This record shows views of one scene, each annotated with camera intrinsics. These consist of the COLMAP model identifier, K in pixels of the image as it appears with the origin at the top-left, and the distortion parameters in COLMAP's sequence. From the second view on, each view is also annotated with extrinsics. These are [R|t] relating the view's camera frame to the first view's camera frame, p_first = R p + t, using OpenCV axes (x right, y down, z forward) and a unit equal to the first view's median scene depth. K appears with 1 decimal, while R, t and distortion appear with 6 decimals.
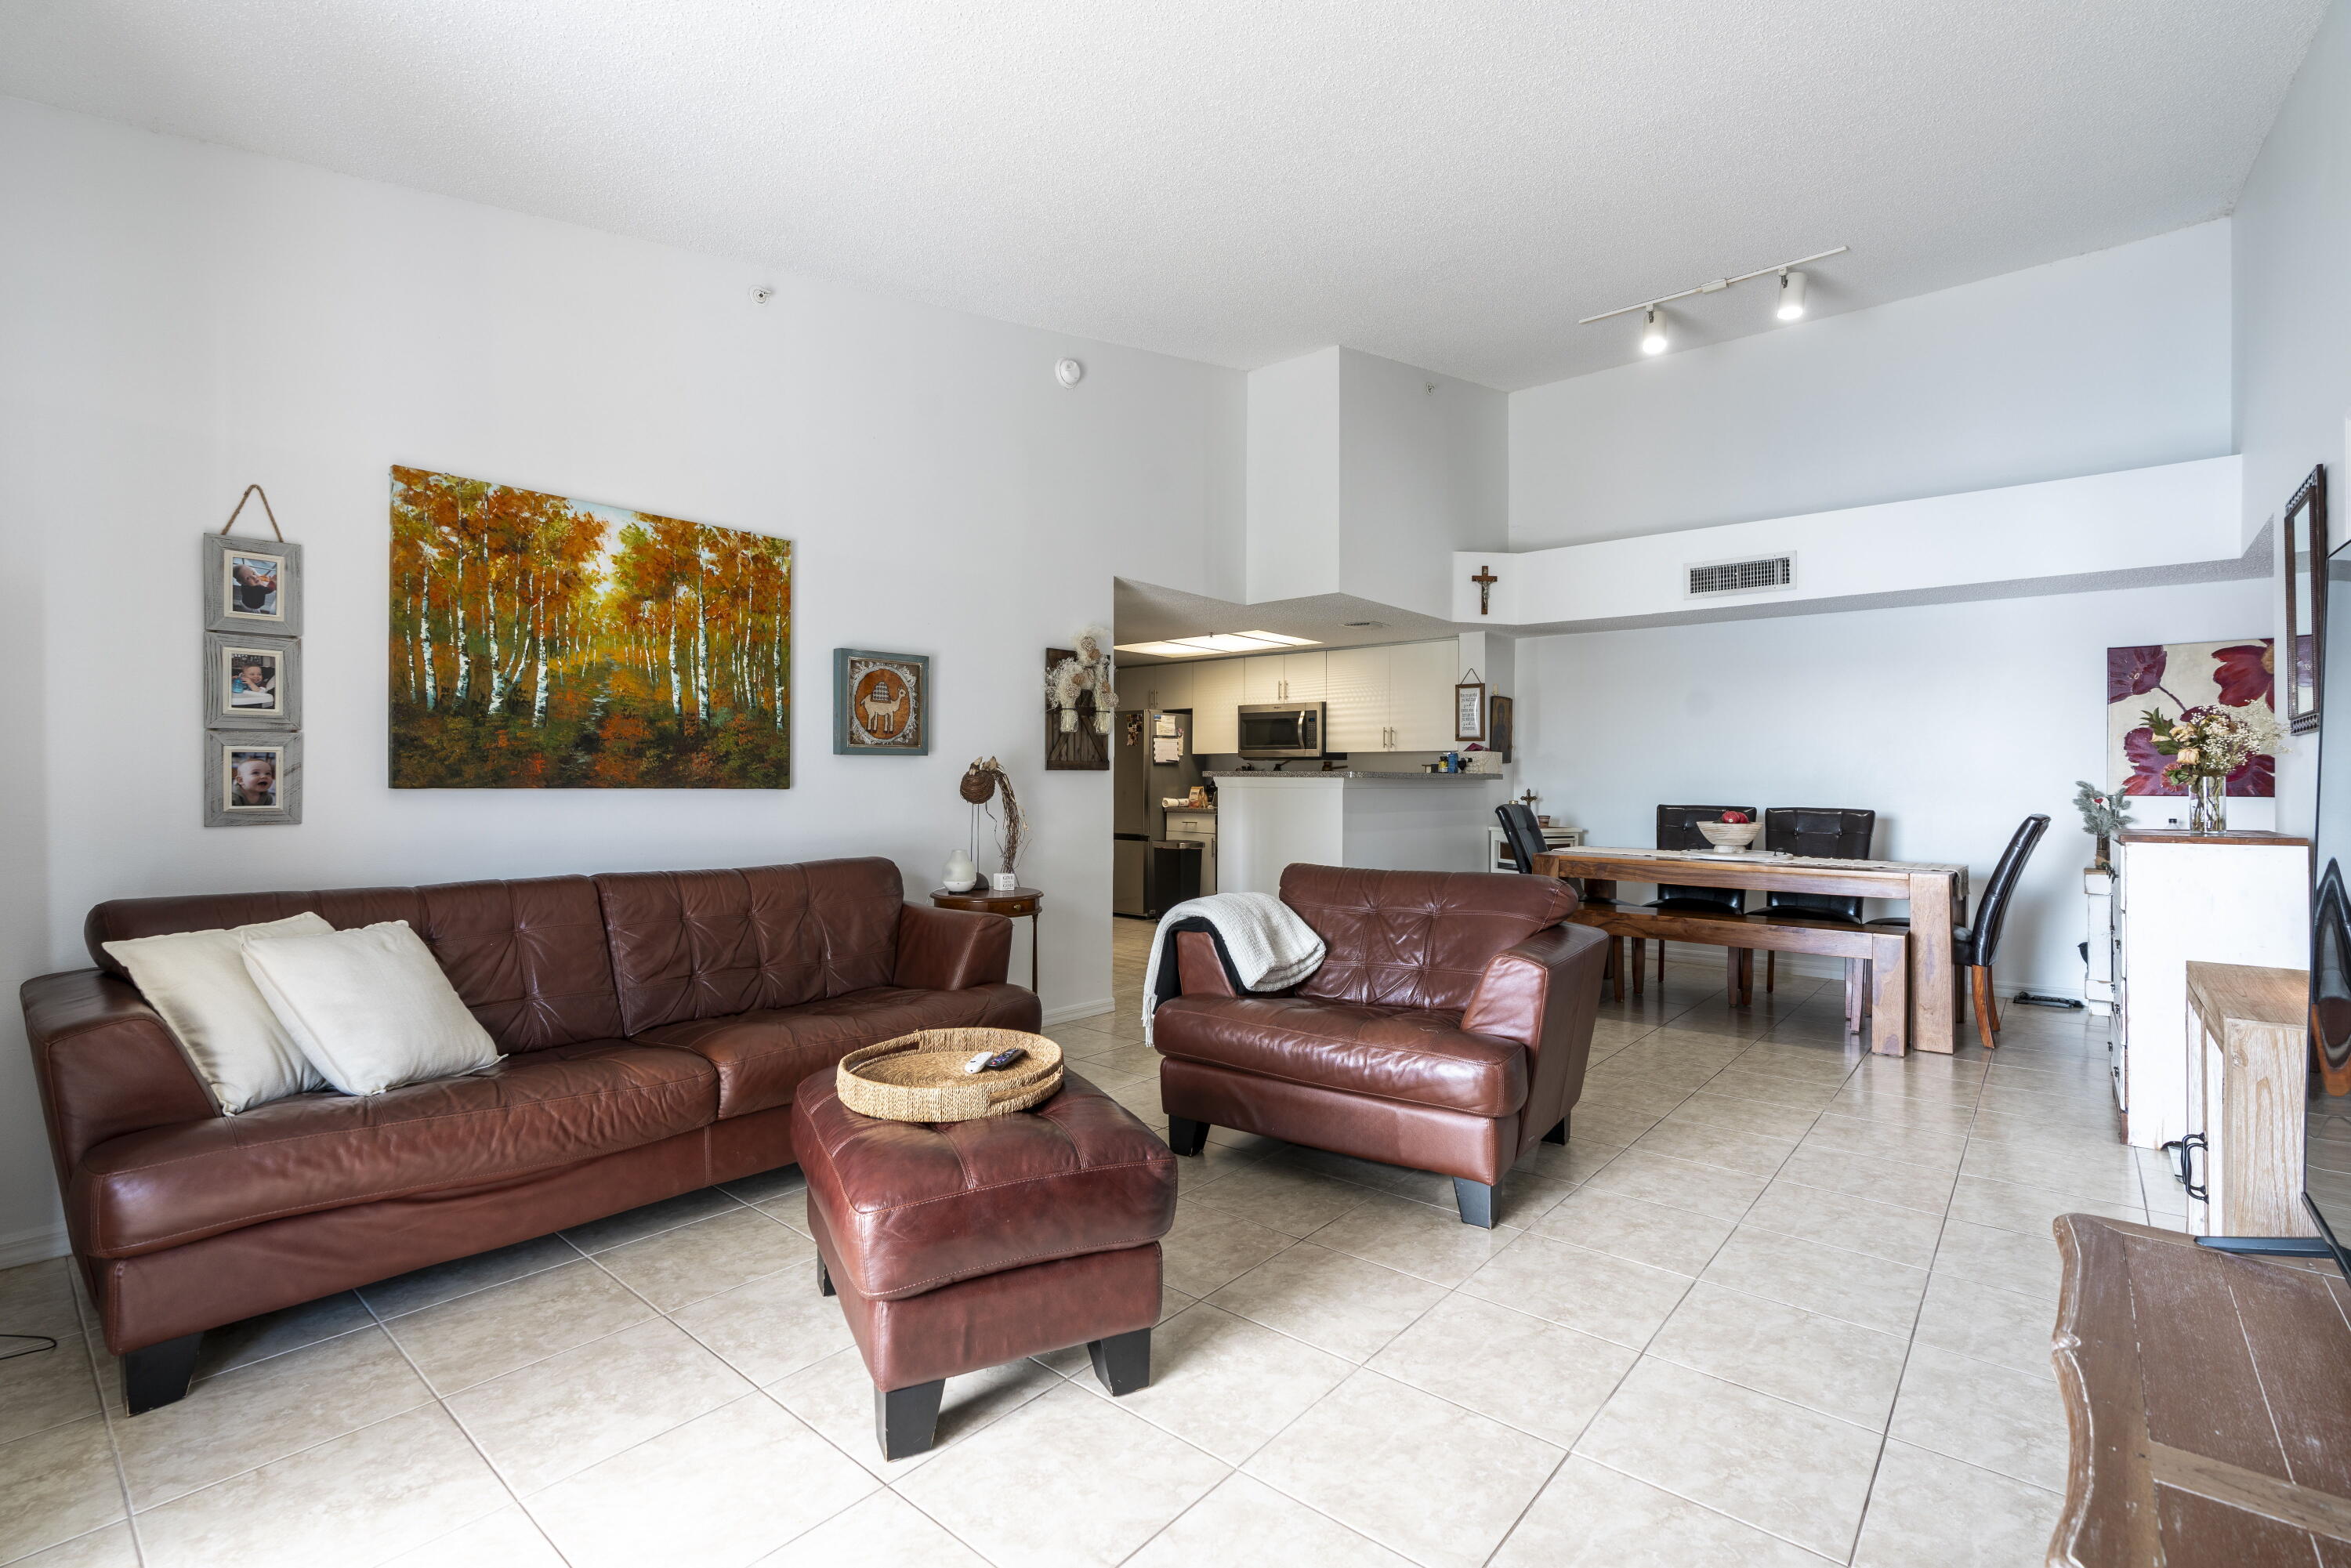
lens RADIAL K [[1053.8, 0, 1168.0], [0, 1053.8, 781.1], [0, 0, 1]] dist [-0.018151, 0.007109]
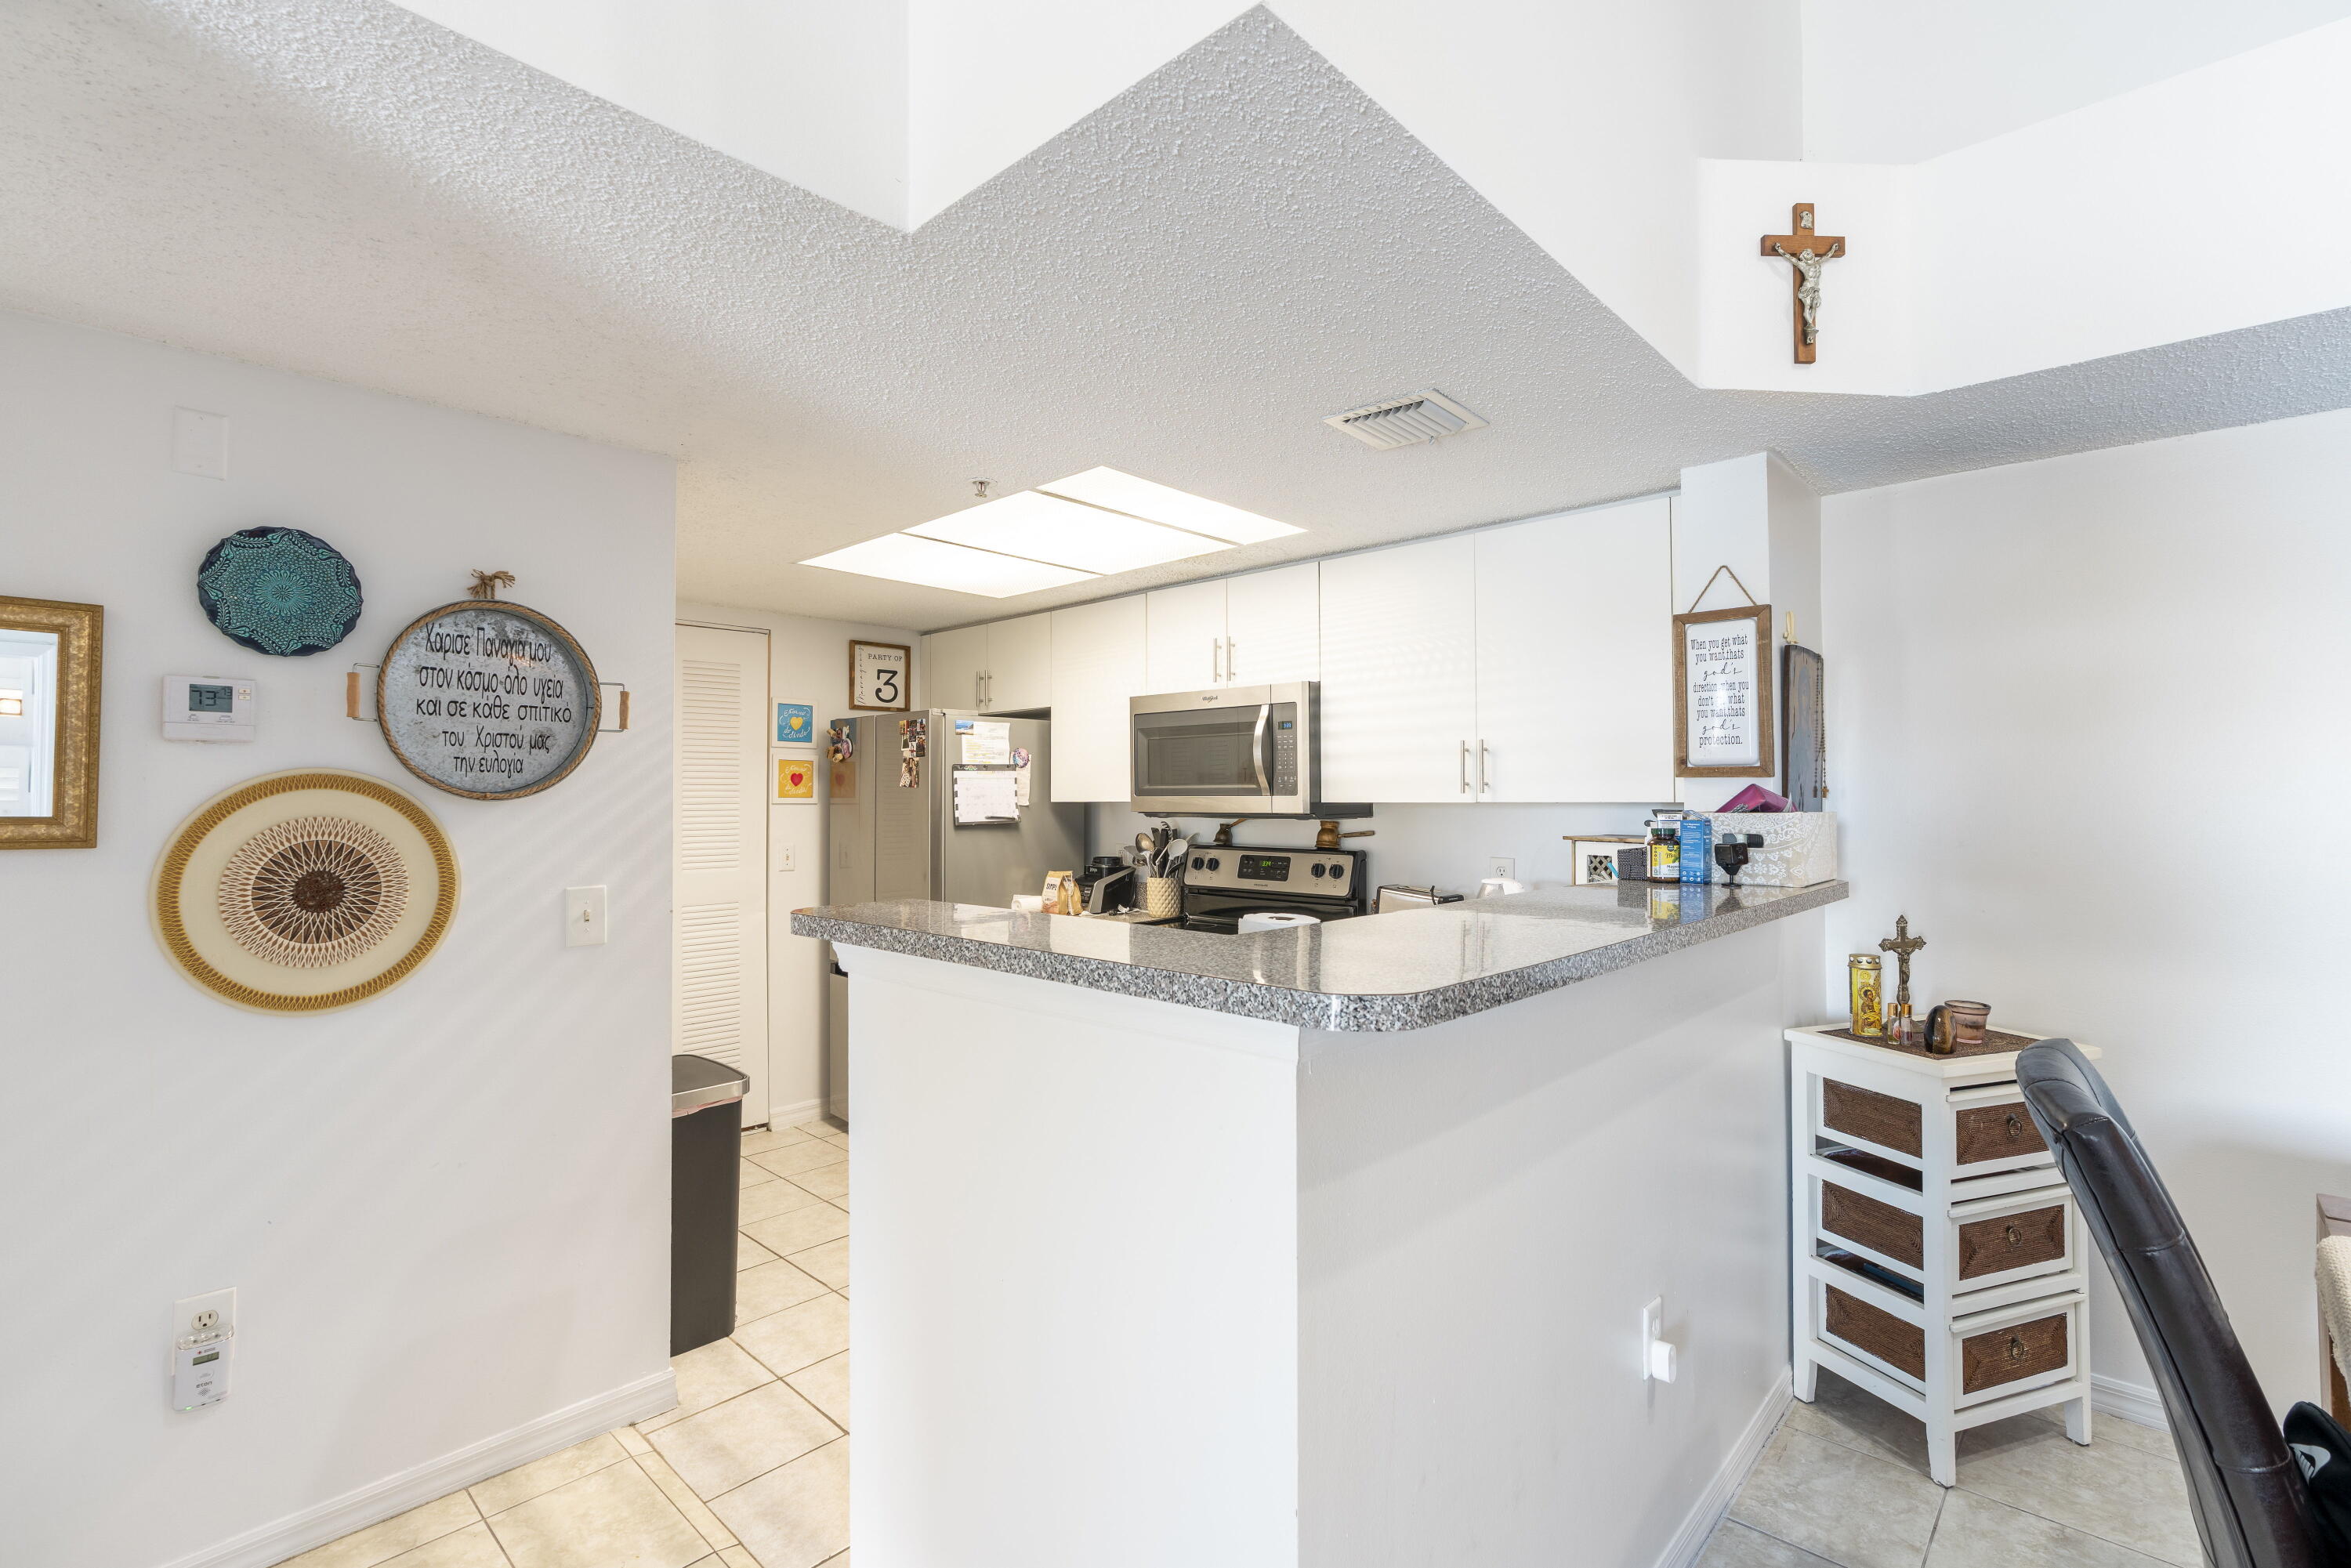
lens RADIAL K [[1053.8, 0, 1168.0], [0, 1053.8, 781.1], [0, 0, 1]] dist [-0.018151, 0.007109]
pose [[0.998819, -0.008410, -0.047862, 0.123602], [0.007415, 0.999753, -0.020934, -0.031022], [0.048027, 0.020554, 0.998635, 0.652041]]
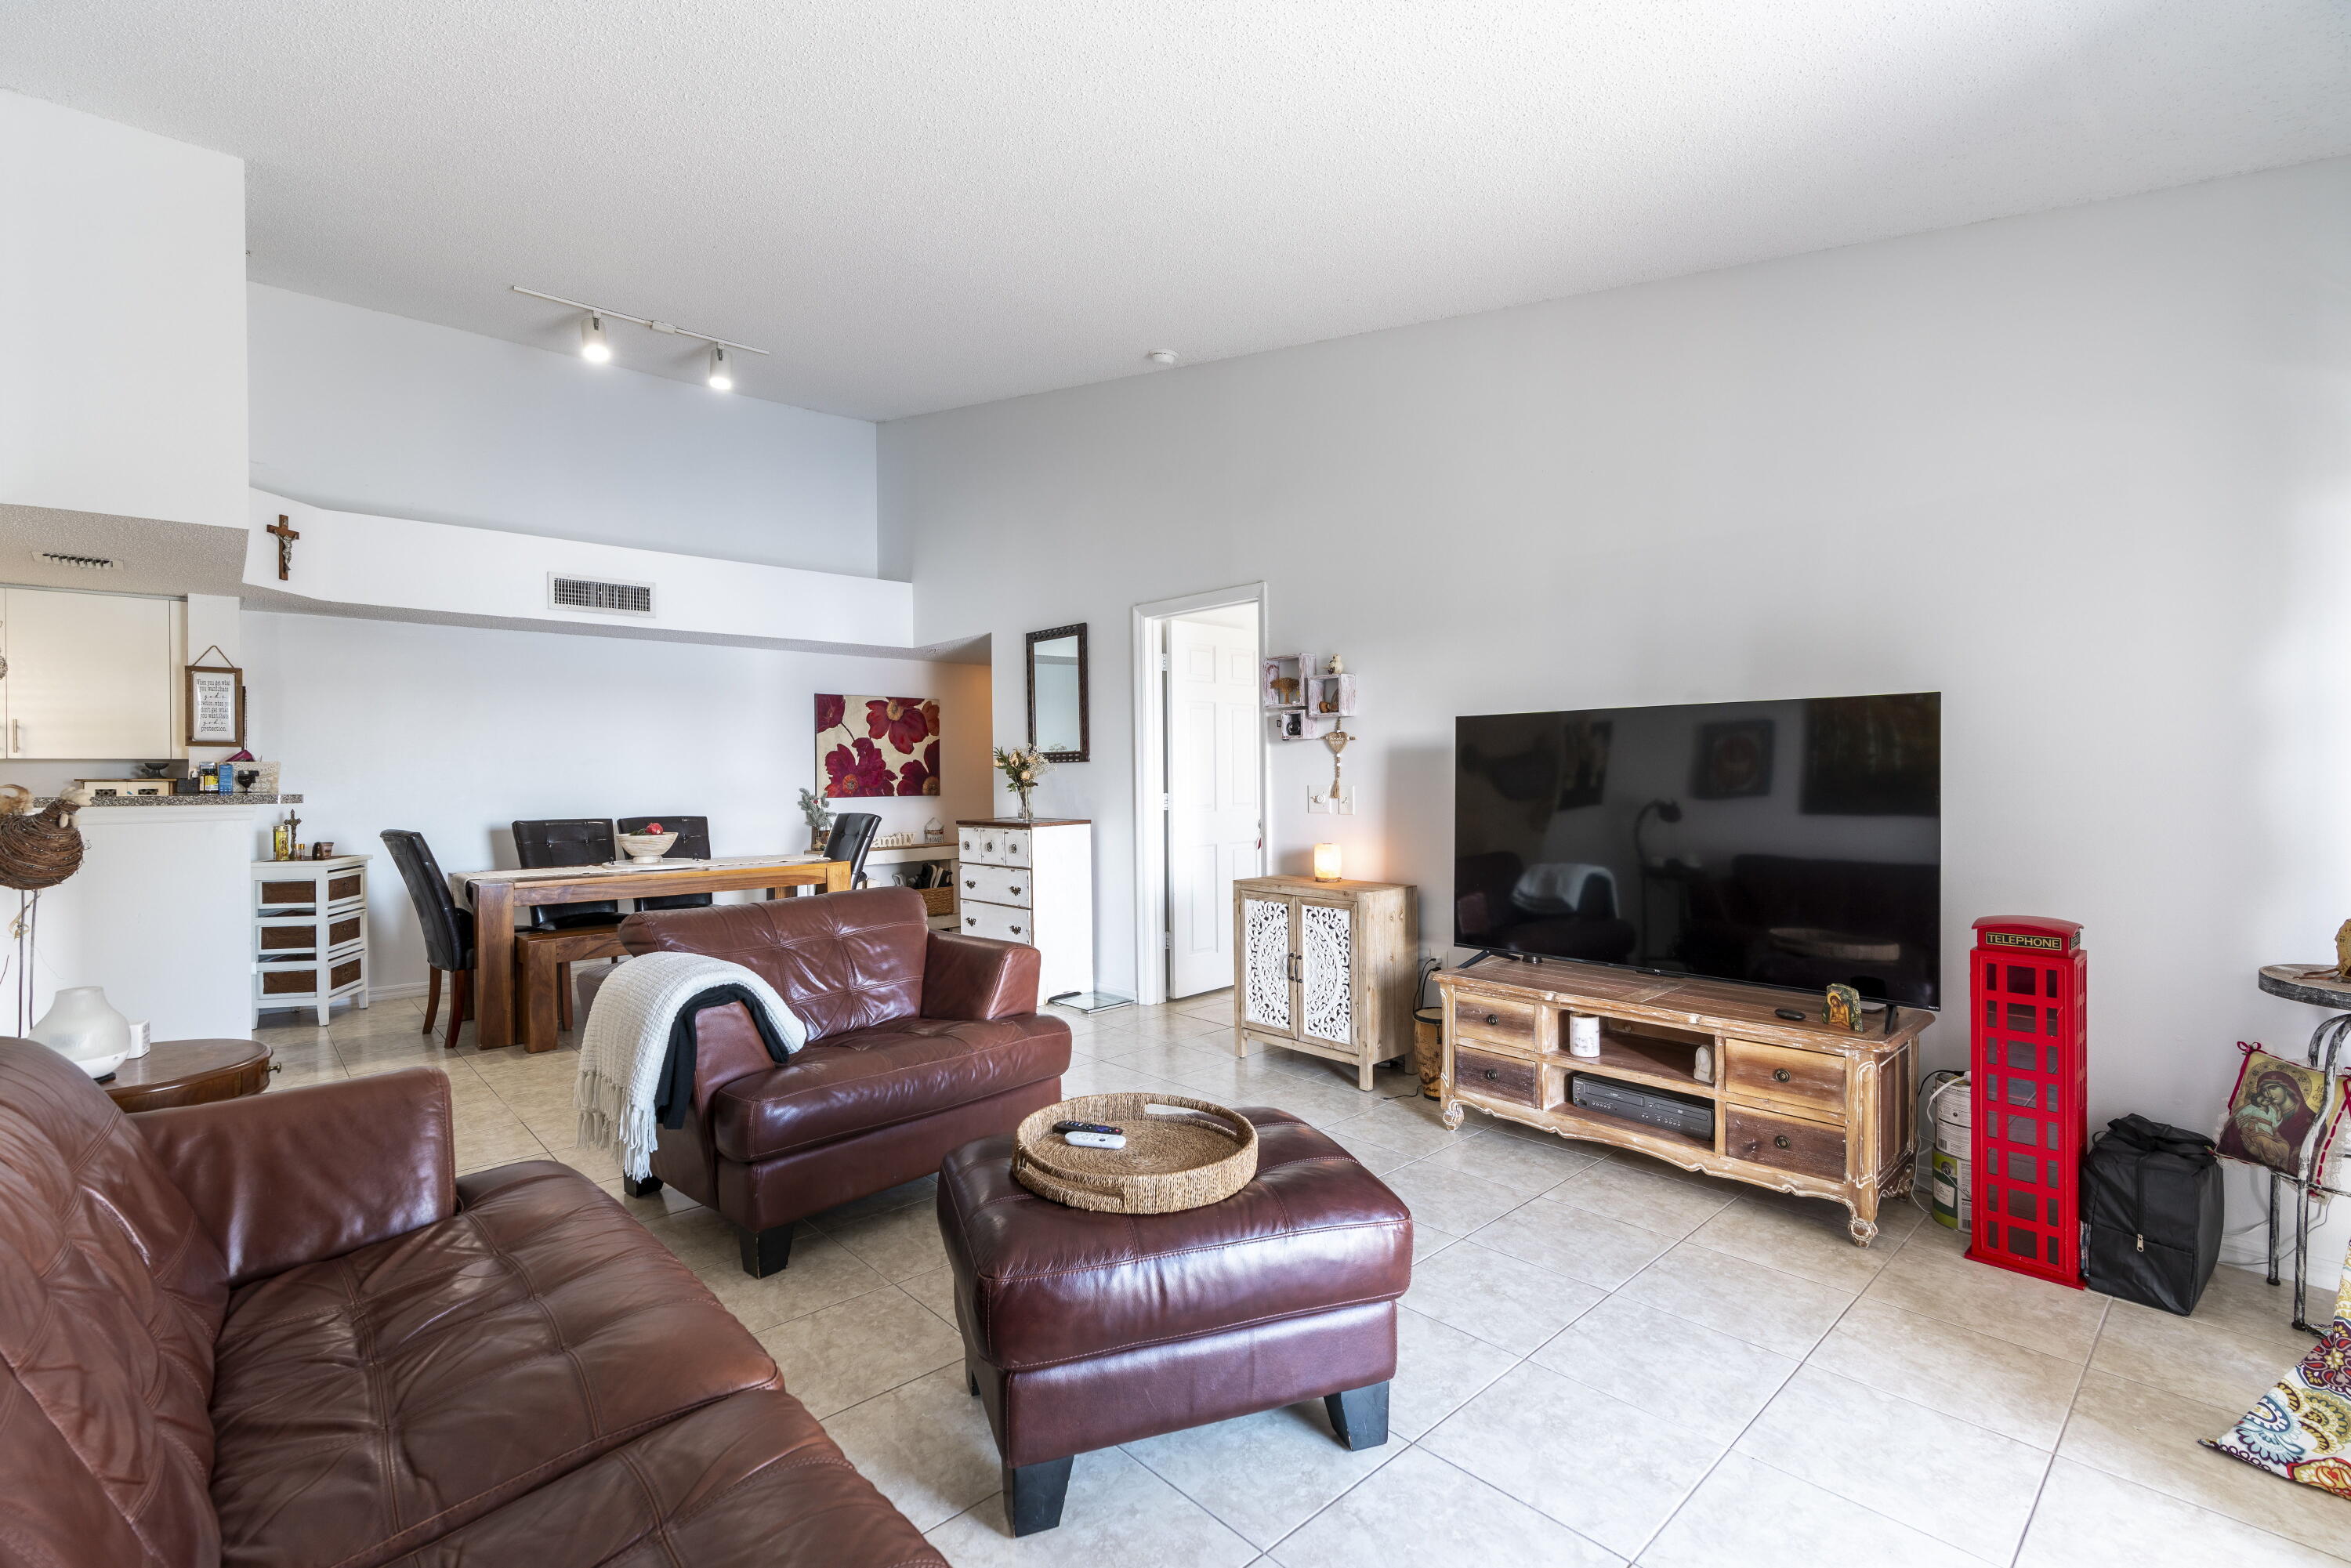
lens RADIAL K [[1053.8, 0, 1168.0], [0, 1053.8, 781.1], [0, 0, 1]] dist [-0.018151, 0.007109]
pose [[0.116031, -0.012238, 0.993170, -0.344385], [0.012431, 0.999864, 0.010869, -0.014370], [-0.993168, 0.011085, 0.116167, 0.272262]]
